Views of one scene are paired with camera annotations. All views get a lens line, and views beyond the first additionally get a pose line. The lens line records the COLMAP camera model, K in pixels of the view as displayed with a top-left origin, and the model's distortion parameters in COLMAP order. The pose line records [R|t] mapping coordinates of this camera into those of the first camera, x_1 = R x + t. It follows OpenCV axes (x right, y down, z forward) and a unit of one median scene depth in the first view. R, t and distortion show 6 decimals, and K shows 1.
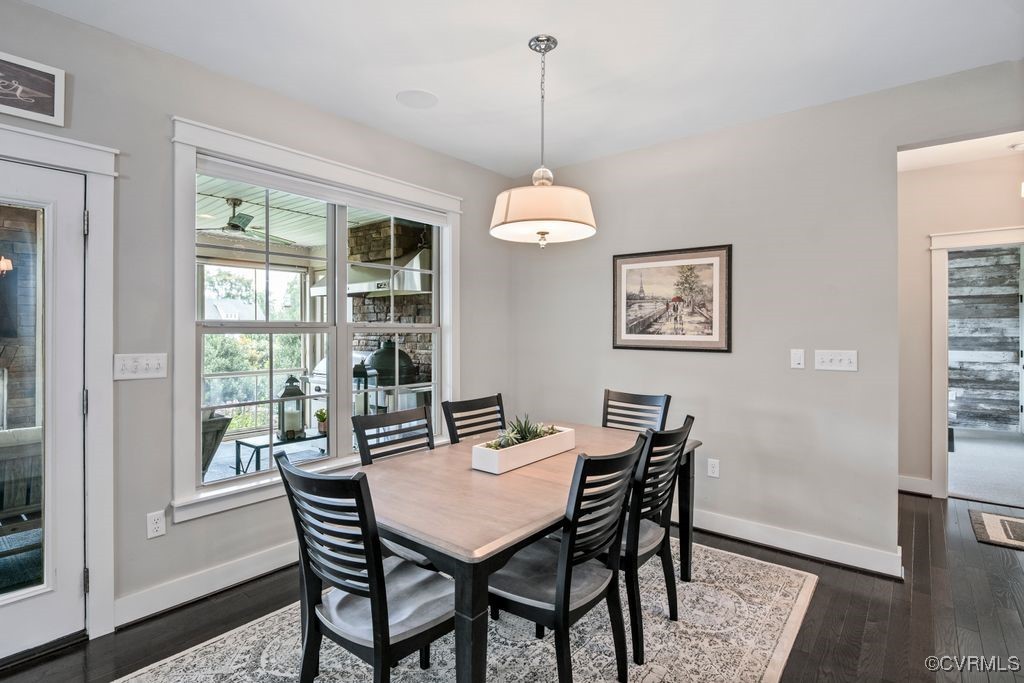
lens RADIAL K [[500.9, 0, 511.6], [0, 500.9, 333.3], [0, 0, 1]] dist [-0.003700, -0.002255]
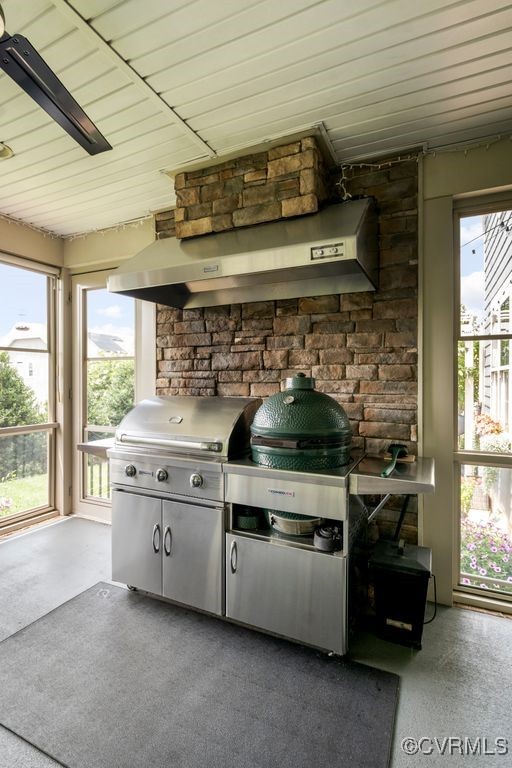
lens RADIAL K [[375.7, 0, 257.3], [0, 375.7, 383.3], [0, 0, 1]] dist [-0.003700, -0.002255]
pose [[0.971109, -0.000633, 0.238634, -0.322604], [-0.000345, 0.999992, 0.004055, 0.018477], [-0.238634, -0.004020, 0.971101, 0.547689]]
